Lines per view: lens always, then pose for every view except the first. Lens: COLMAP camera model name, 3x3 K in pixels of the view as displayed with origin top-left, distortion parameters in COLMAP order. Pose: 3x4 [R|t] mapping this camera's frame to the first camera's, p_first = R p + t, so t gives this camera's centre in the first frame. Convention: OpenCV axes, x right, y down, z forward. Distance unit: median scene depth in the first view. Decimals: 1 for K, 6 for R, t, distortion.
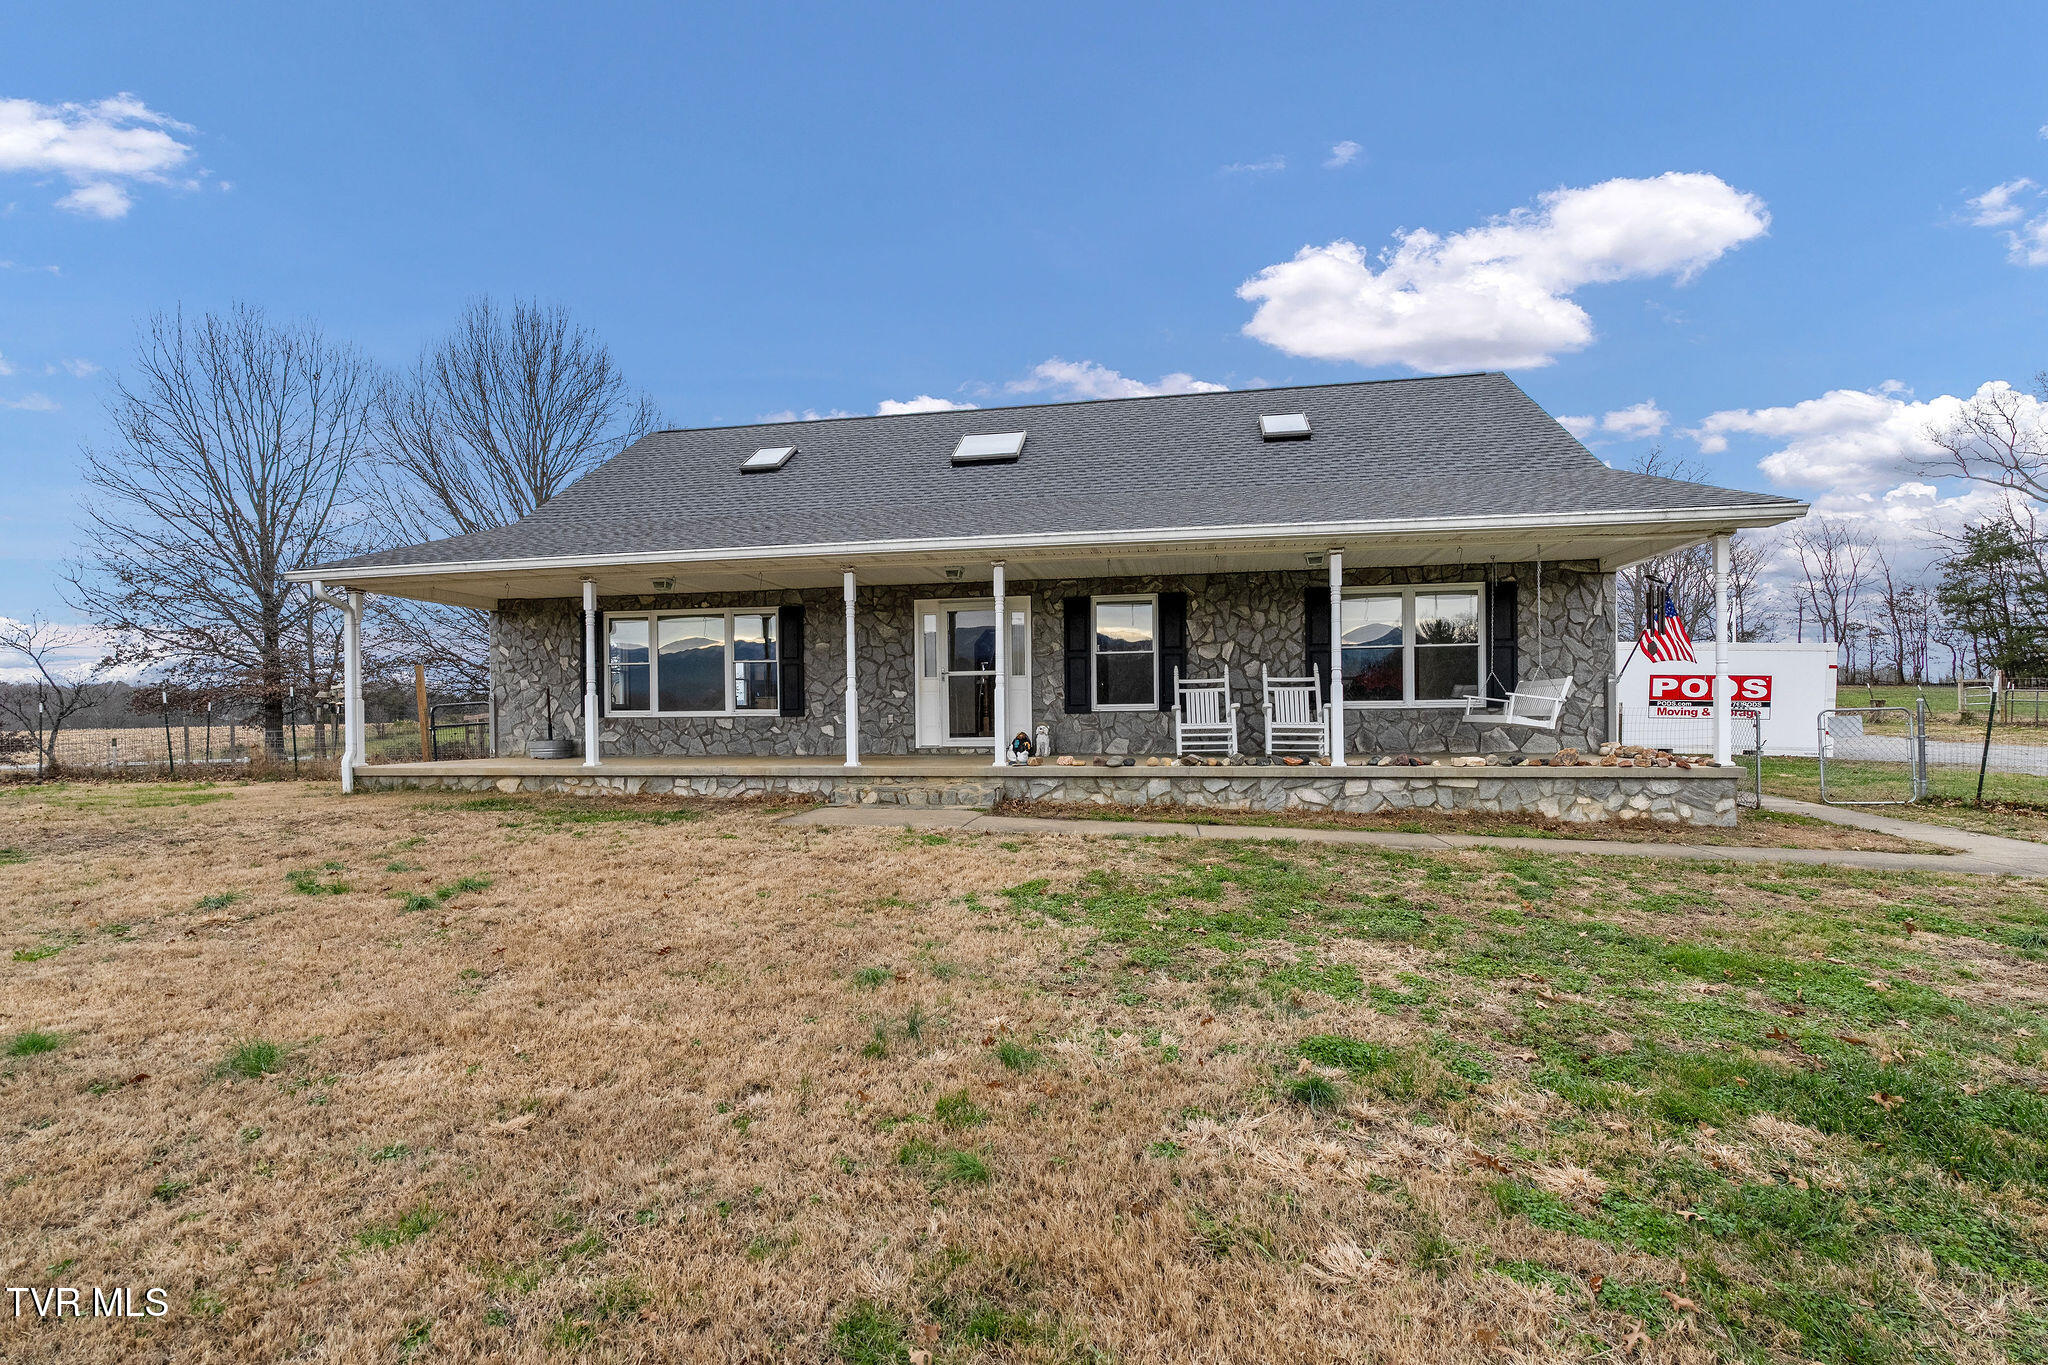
lens RADIAL K [[992.2, 0, 1021.4], [0, 992.2, 646.8], [0, 0, 1]] dist [-0.002845, -0.000603]
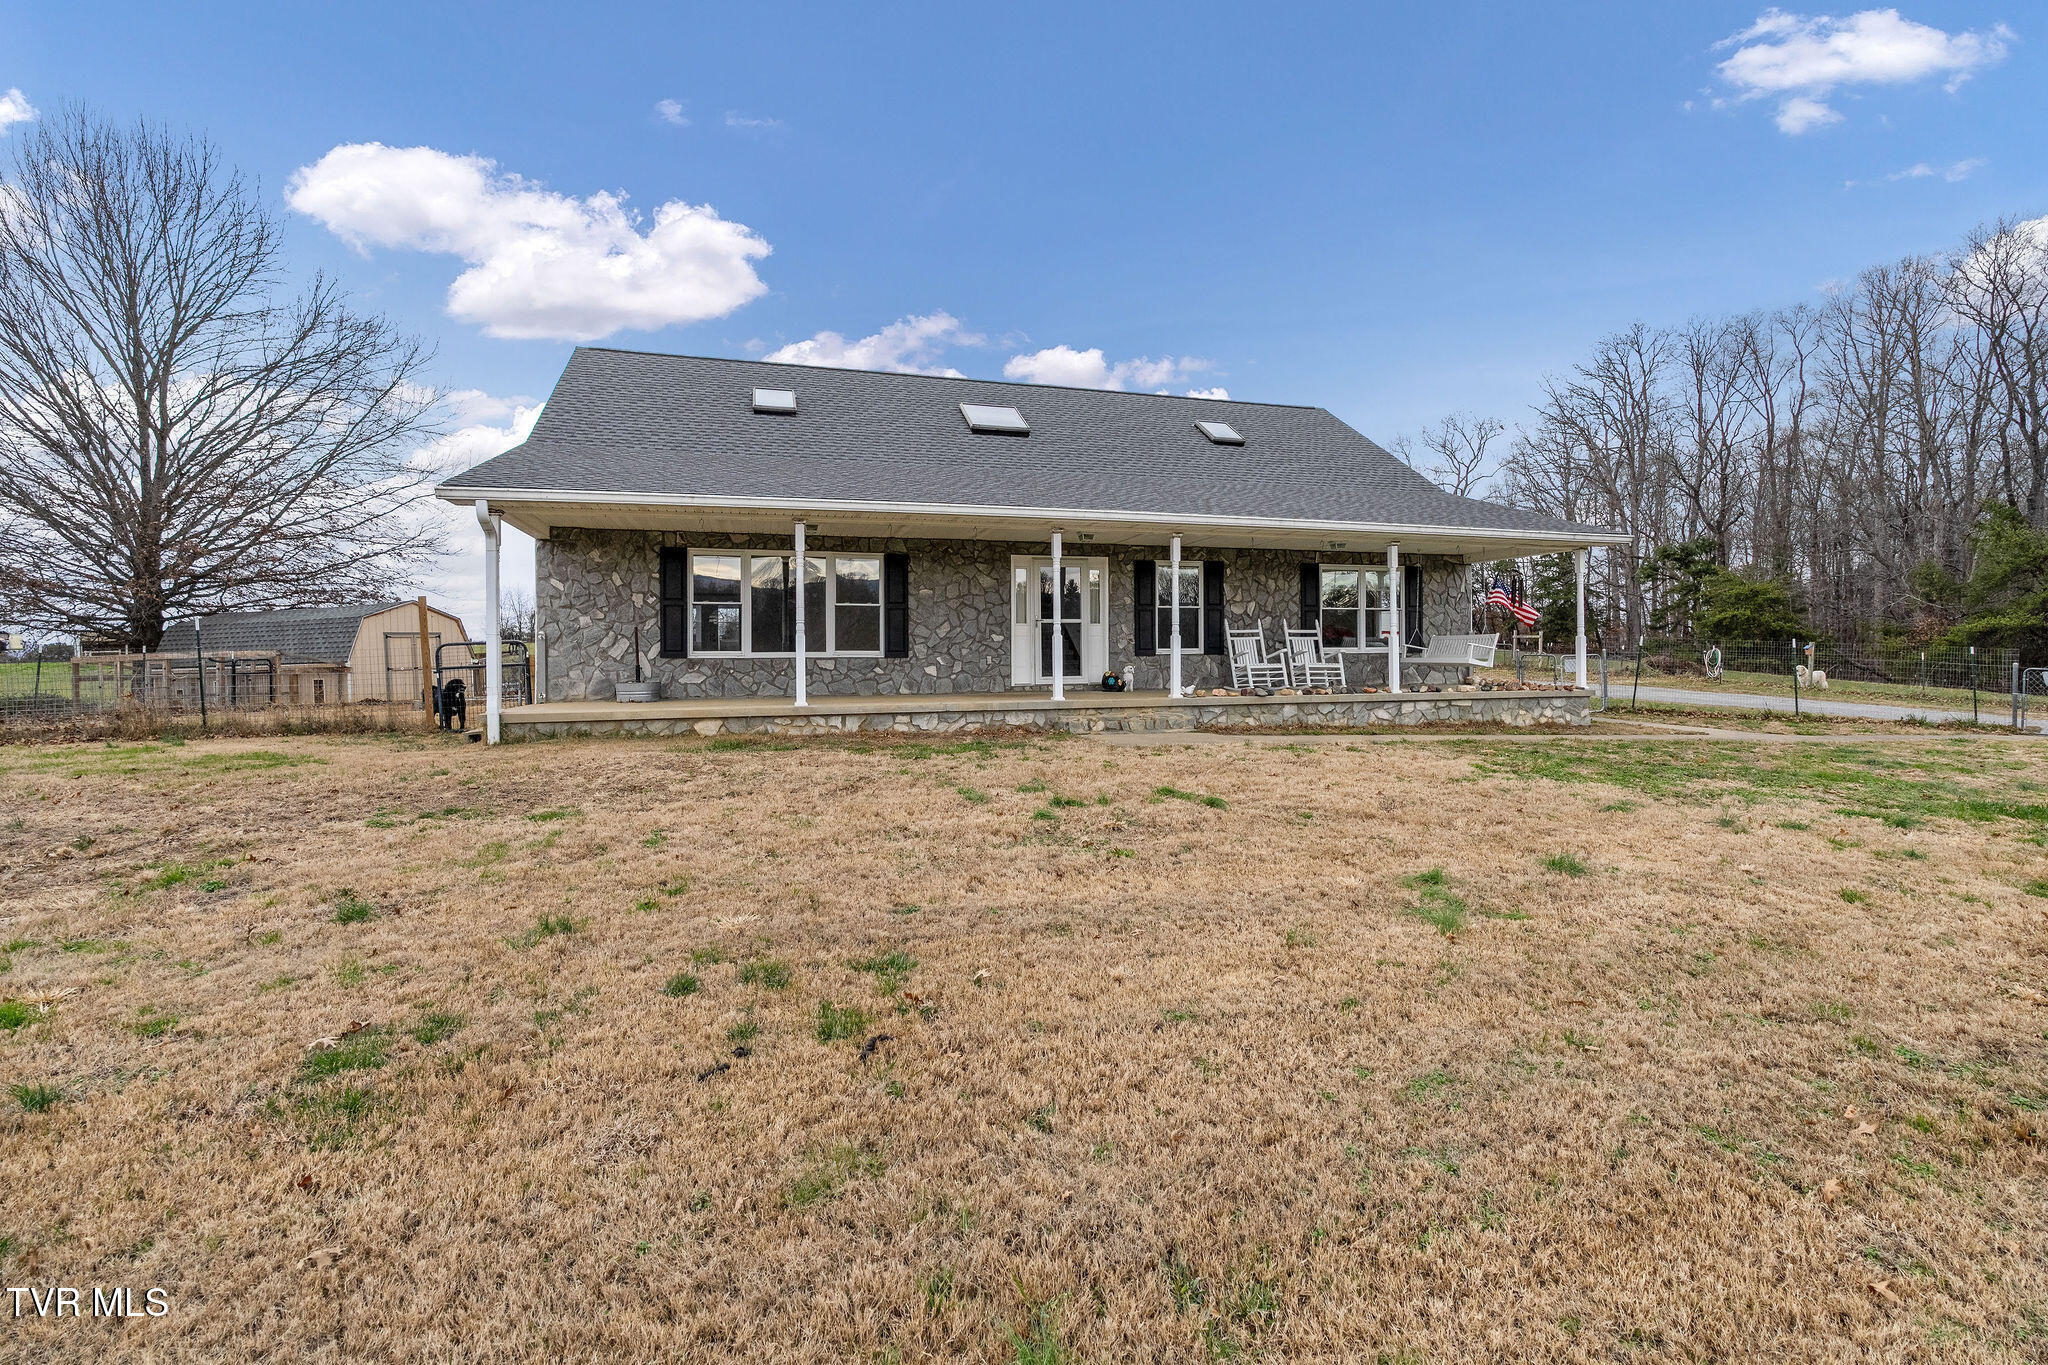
lens RADIAL K [[910.8, 0, 1051.1], [0, 910.8, 644.9], [0, 0, 1]] dist [-0.000090, -0.000142]
pose [[0.882175, 0.010352, 0.470808, -0.587110], [-0.033891, 0.998562, 0.041546, 0.011078], [-0.469701, -0.052607, 0.881257, 0.067364]]
